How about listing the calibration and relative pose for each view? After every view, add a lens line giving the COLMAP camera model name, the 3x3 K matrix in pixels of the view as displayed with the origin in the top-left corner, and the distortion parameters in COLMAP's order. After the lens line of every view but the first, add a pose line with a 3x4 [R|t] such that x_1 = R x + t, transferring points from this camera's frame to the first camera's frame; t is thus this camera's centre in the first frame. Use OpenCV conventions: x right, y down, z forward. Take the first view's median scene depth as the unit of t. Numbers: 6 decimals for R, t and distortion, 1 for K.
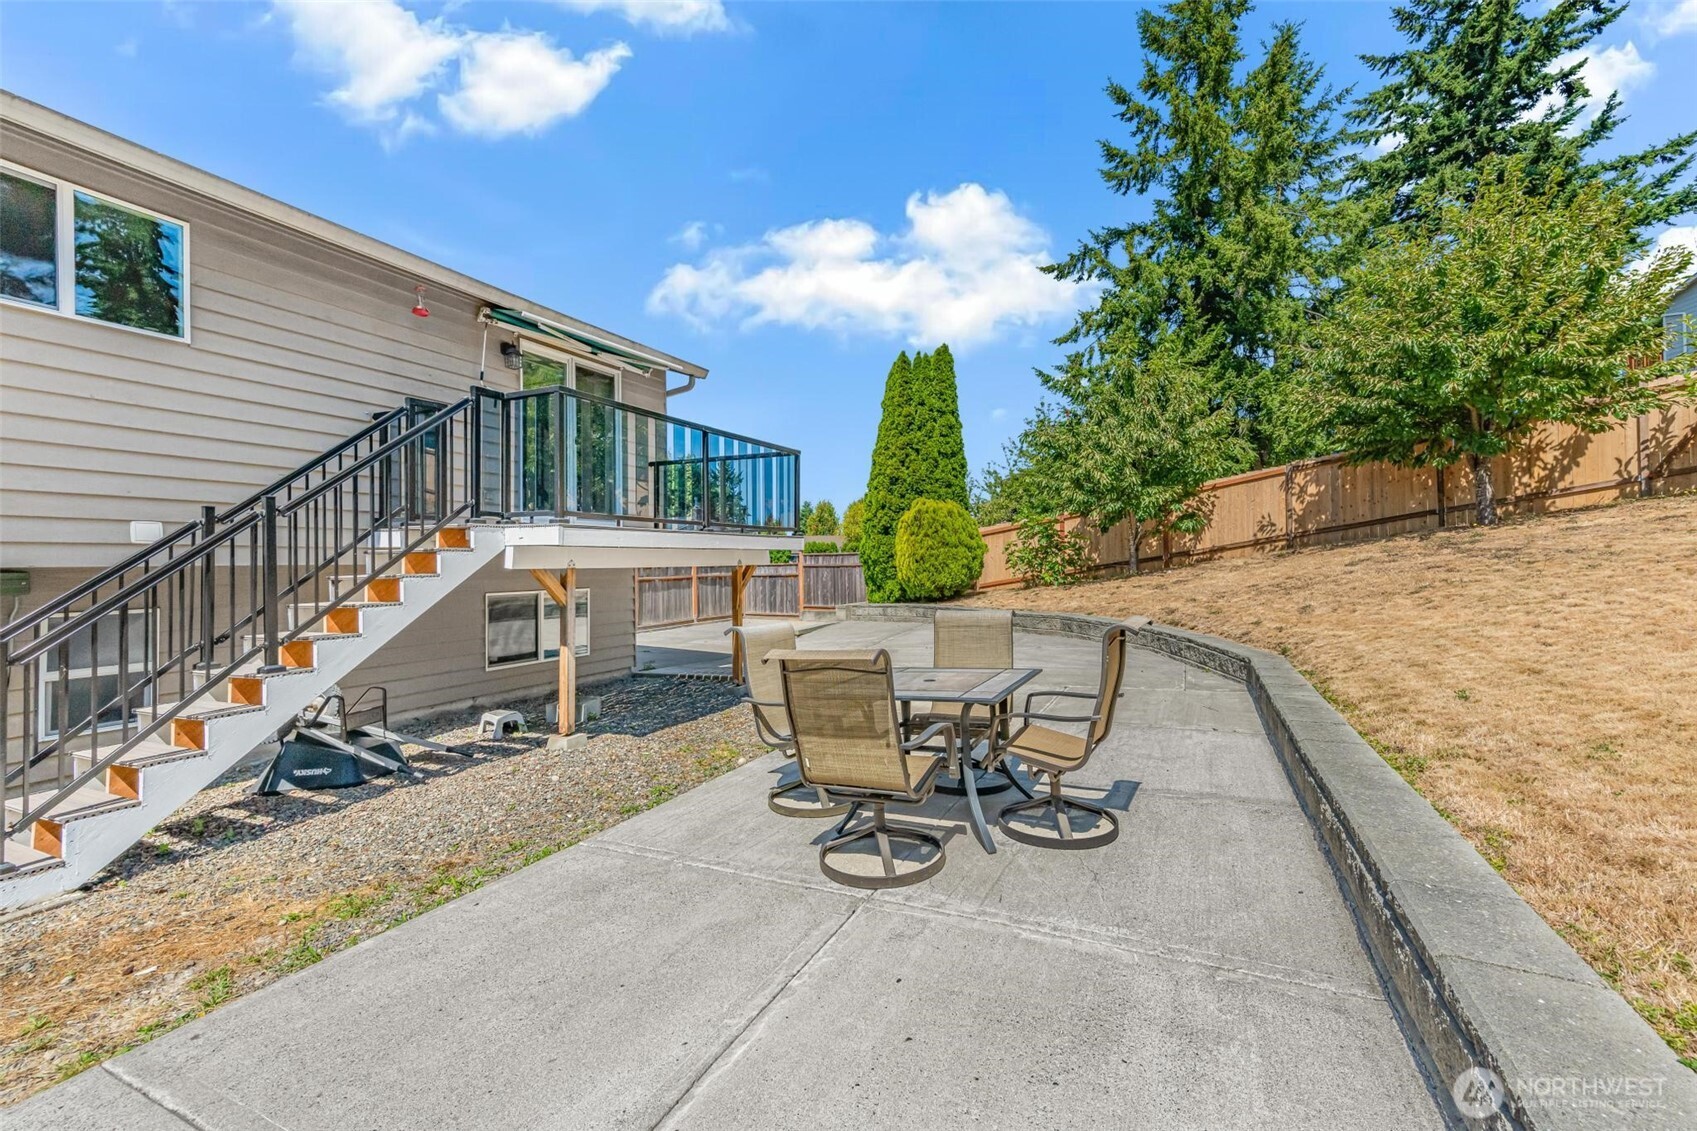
lens RADIAL K [[692.4, 0, 844.5], [0, 692.4, 552.1], [0, 0, 1]] dist [0.028243, 0.001820]
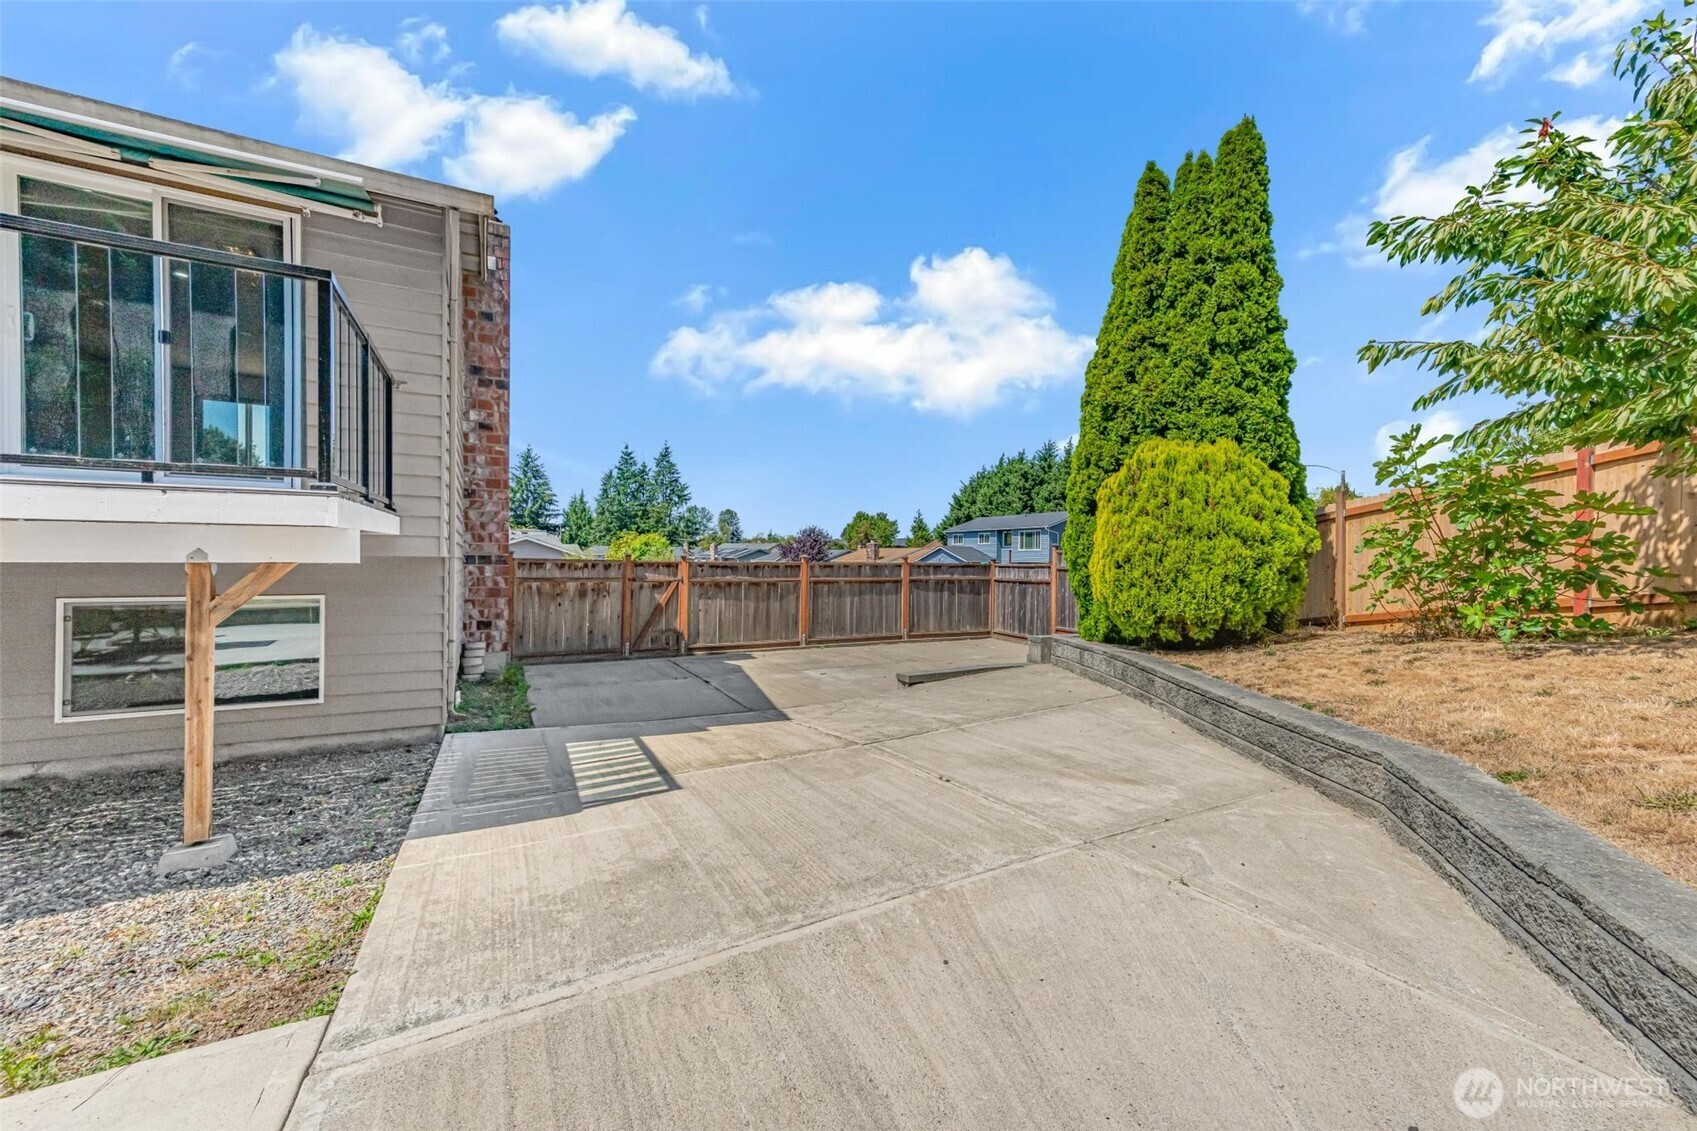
lens RADIAL K [[692.4, 0, 842.8], [0, 692.4, 559.6], [0, 0, 1]] dist [0.028243, 0.001820]
pose [[0.811379, 0.020045, -0.584176, 0.229857], [-0.012203, 0.999775, 0.017356, 0.003020], [0.584392, -0.006953, 0.811441, 0.474292]]
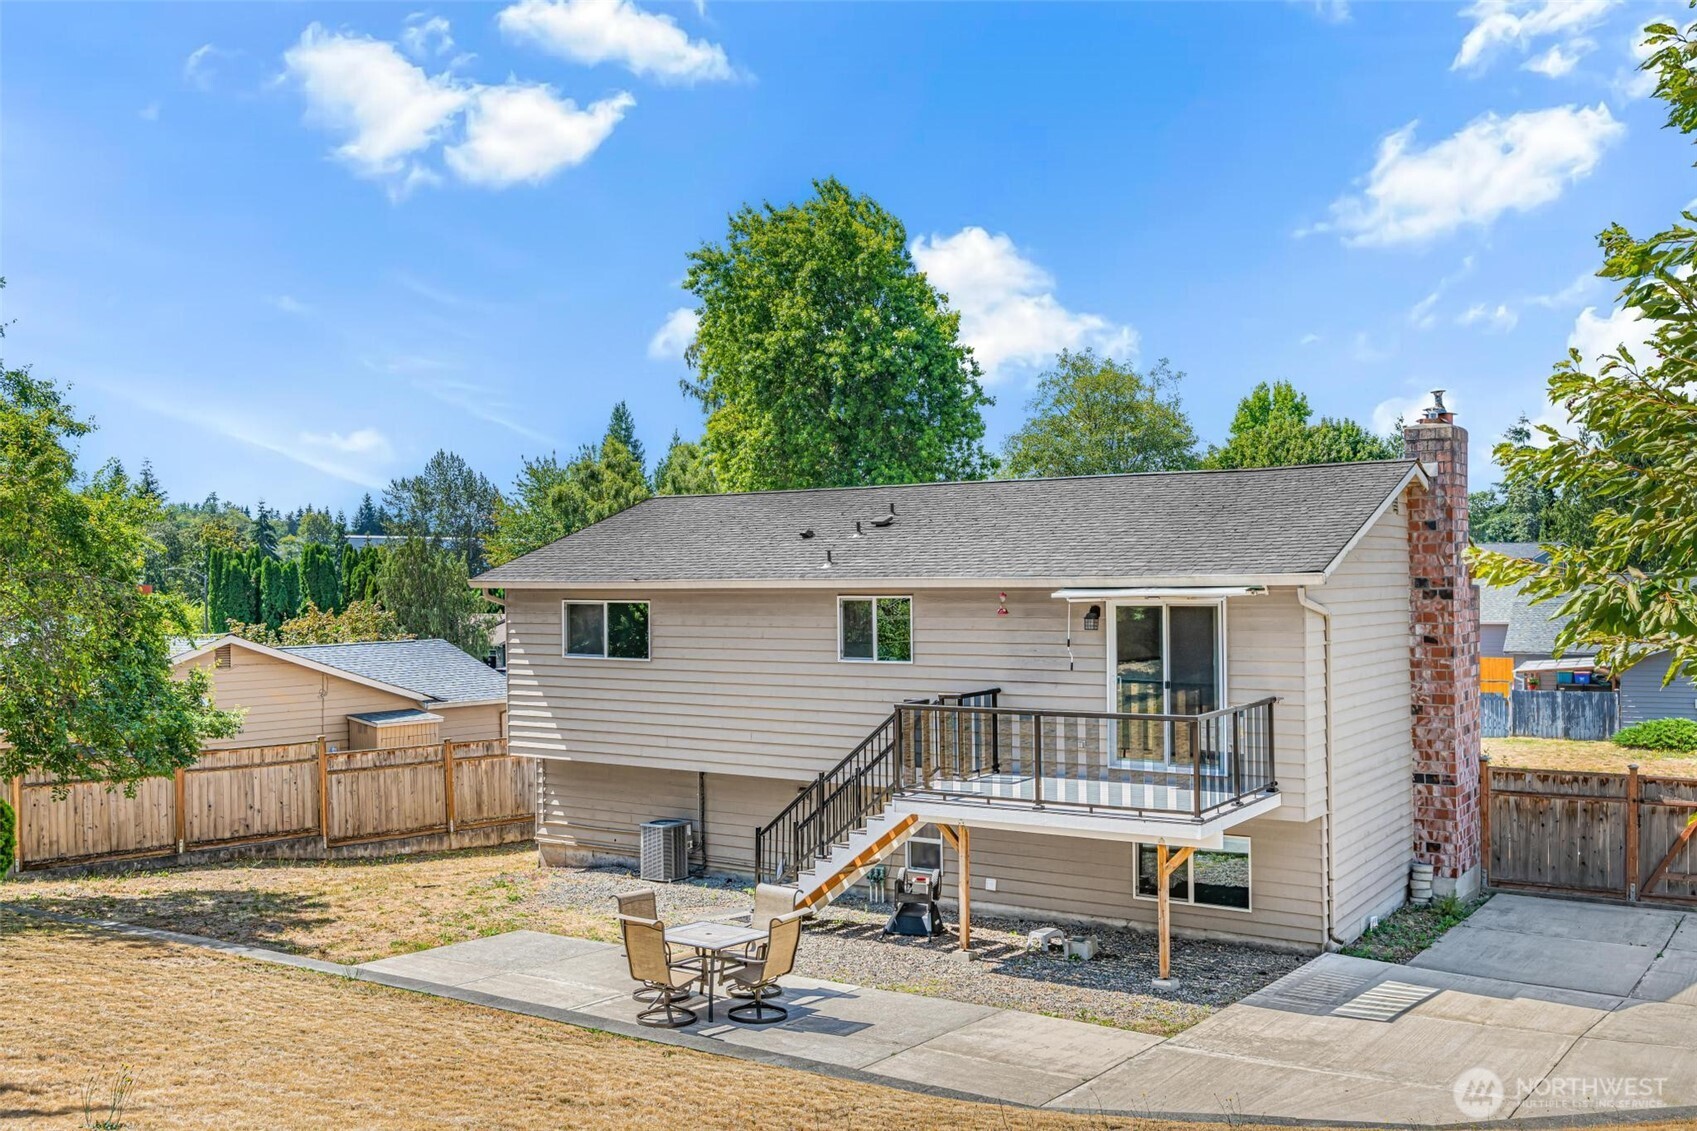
lens RADIAL K [[1416.8, 0, 876.2], [0, 1416.8, 592.1], [0, 0, 1]] dist [0.013901, 0.005796]
pose [[-0.112779, 0.010788, -0.993562, 0.924650], [0.027116, 0.999602, 0.007775, -0.179233], [0.993250, -0.026064, -0.113027, 0.459459]]
